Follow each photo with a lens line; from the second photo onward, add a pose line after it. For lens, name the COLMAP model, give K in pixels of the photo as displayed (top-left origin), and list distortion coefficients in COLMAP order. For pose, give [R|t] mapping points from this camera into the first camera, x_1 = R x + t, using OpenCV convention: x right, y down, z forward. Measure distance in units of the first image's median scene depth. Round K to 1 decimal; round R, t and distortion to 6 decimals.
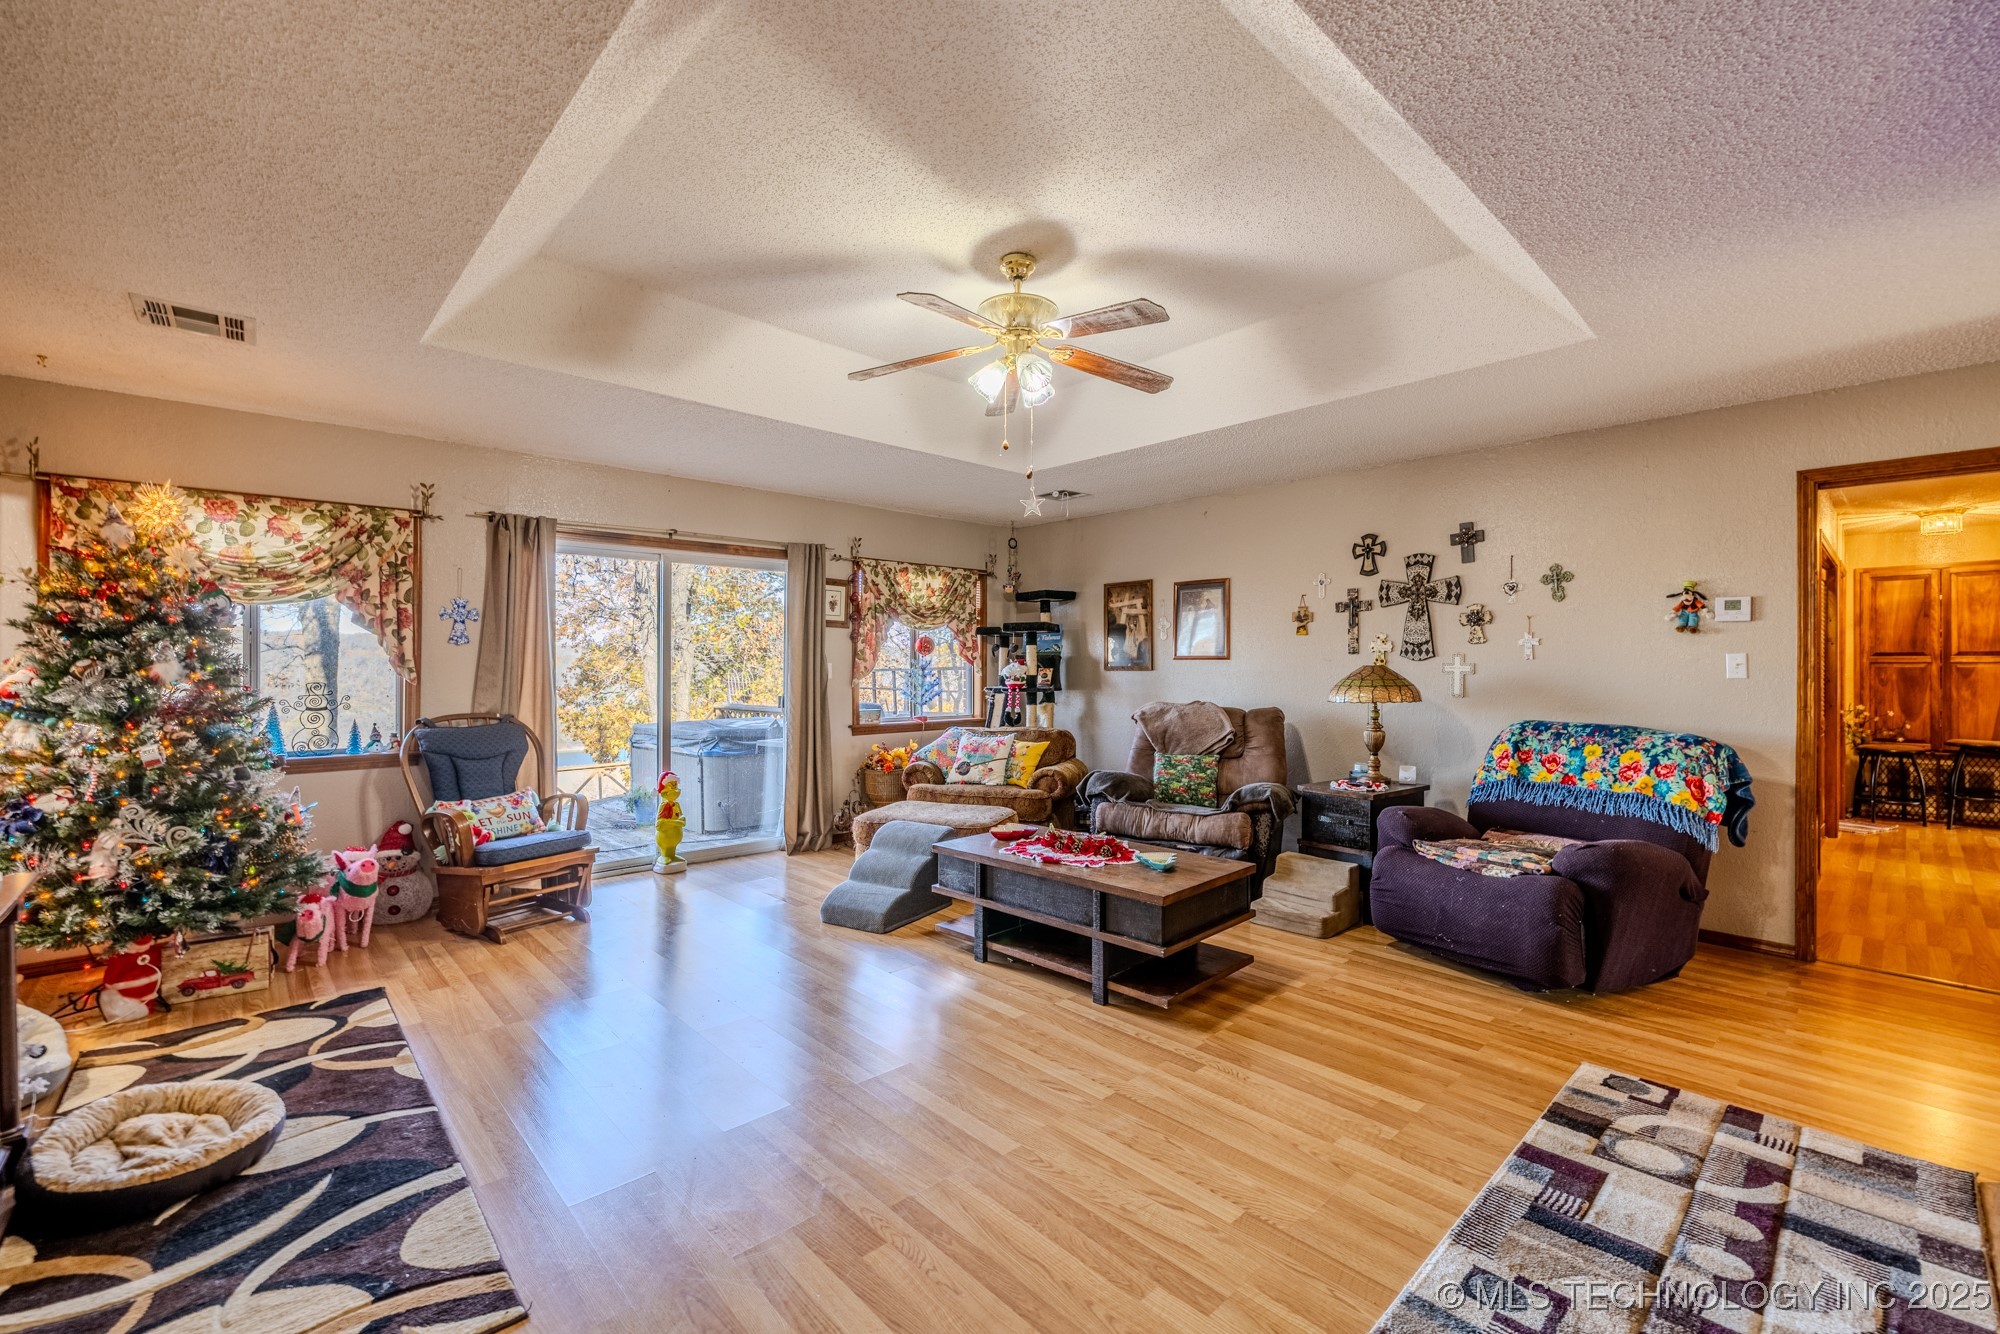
lens RADIAL K [[838.5, 0, 989.8], [0, 838.5, 665.0], [0, 0, 1]] dist [0.000772, -0.000449]
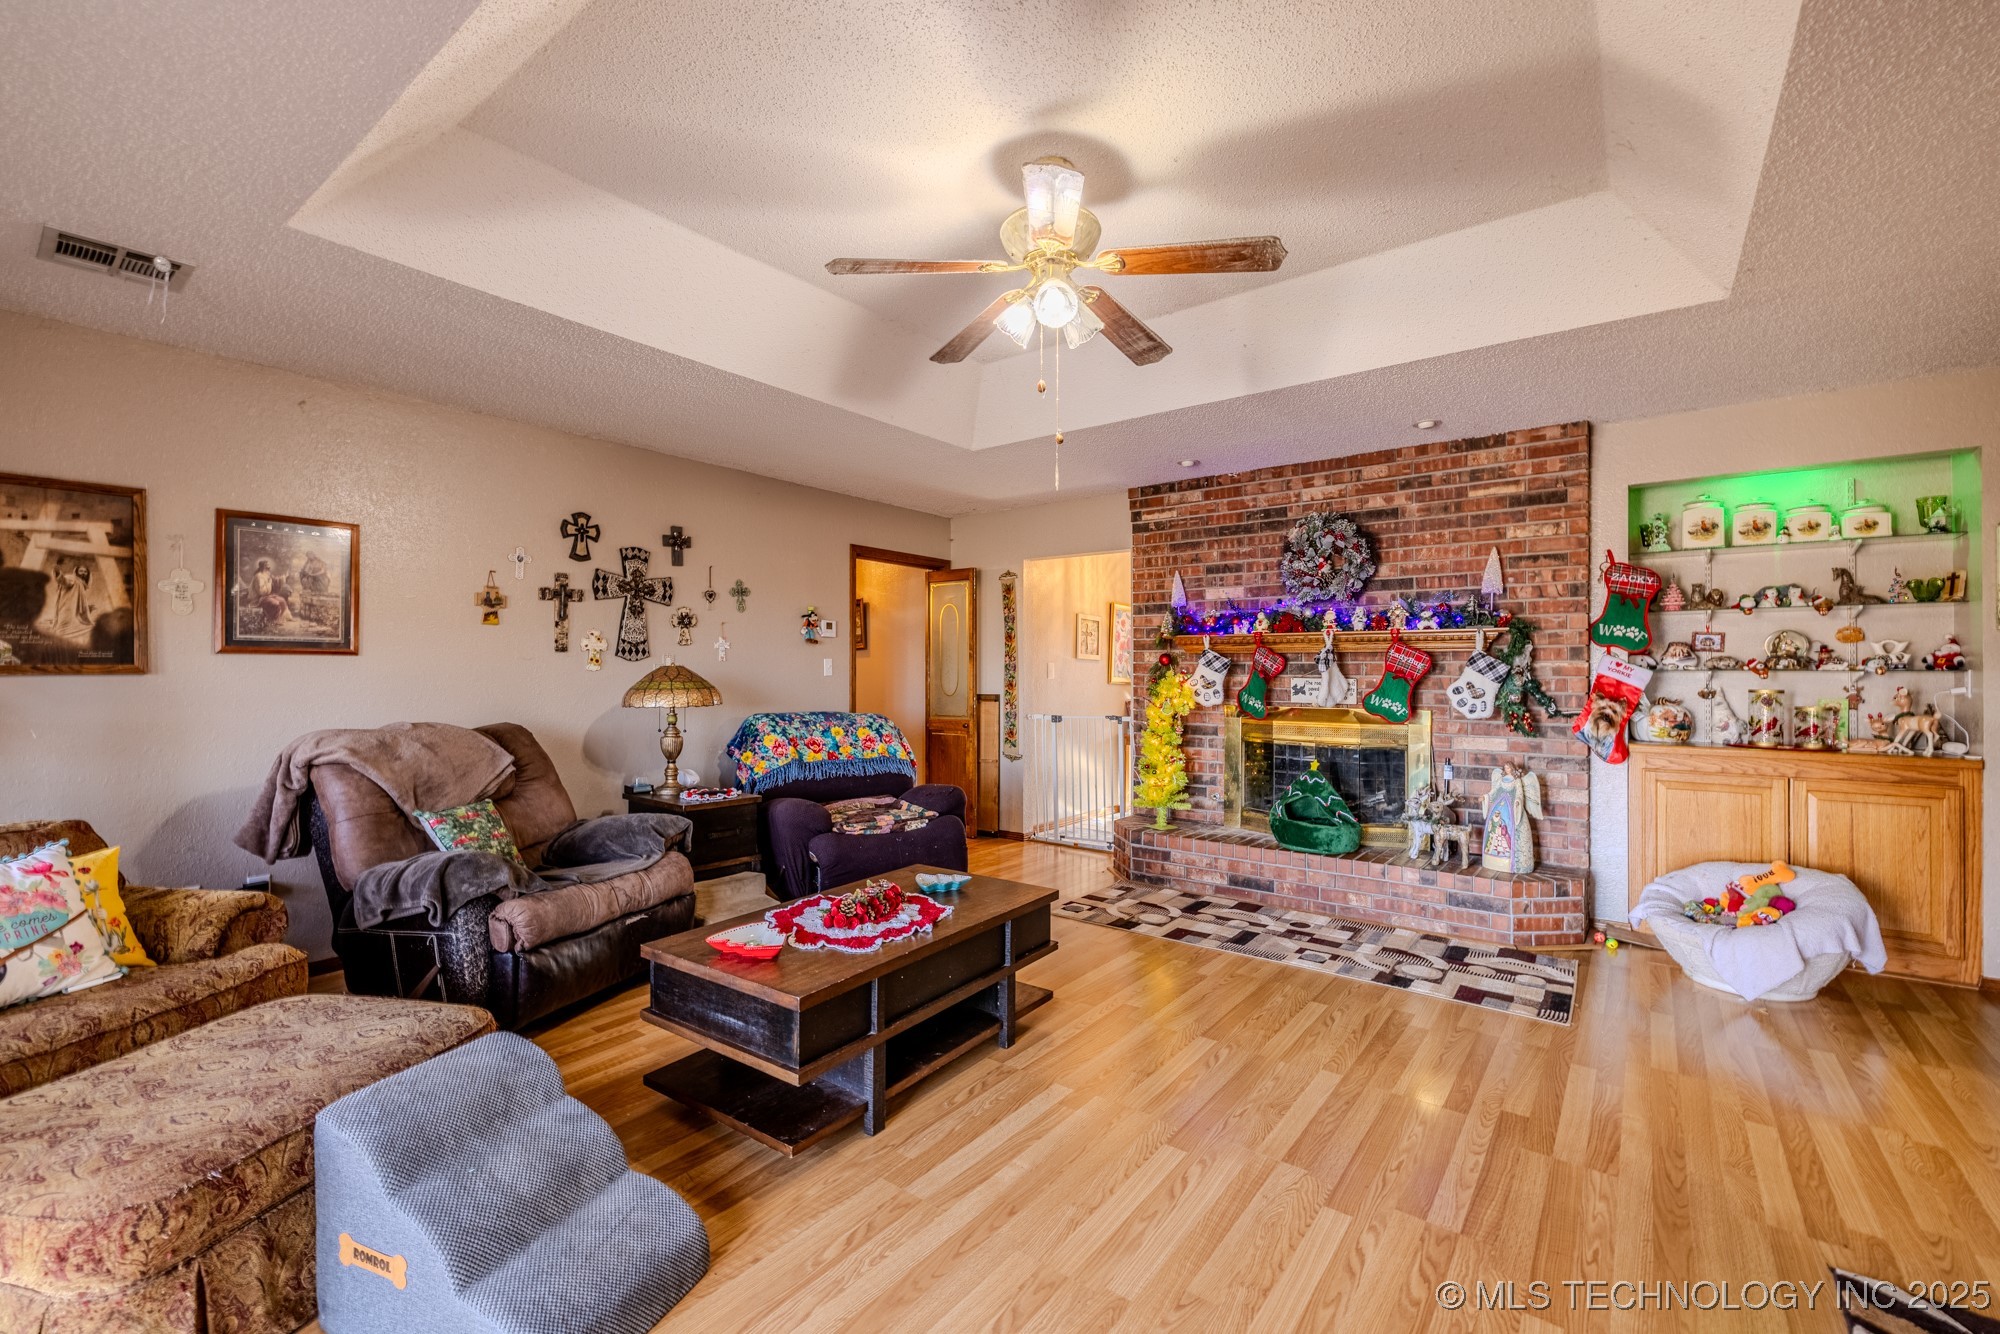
lens RADIAL K [[838.5, 0, 997.7], [0, 838.5, 666.4], [0, 0, 1]] dist [0.000772, -0.000449]
pose [[-0.168598, 0.002439, 0.985682, -0.497631], [-0.003083, 0.999991, -0.003002, 0.002545], [-0.985680, -0.003545, -0.168589, 0.777996]]
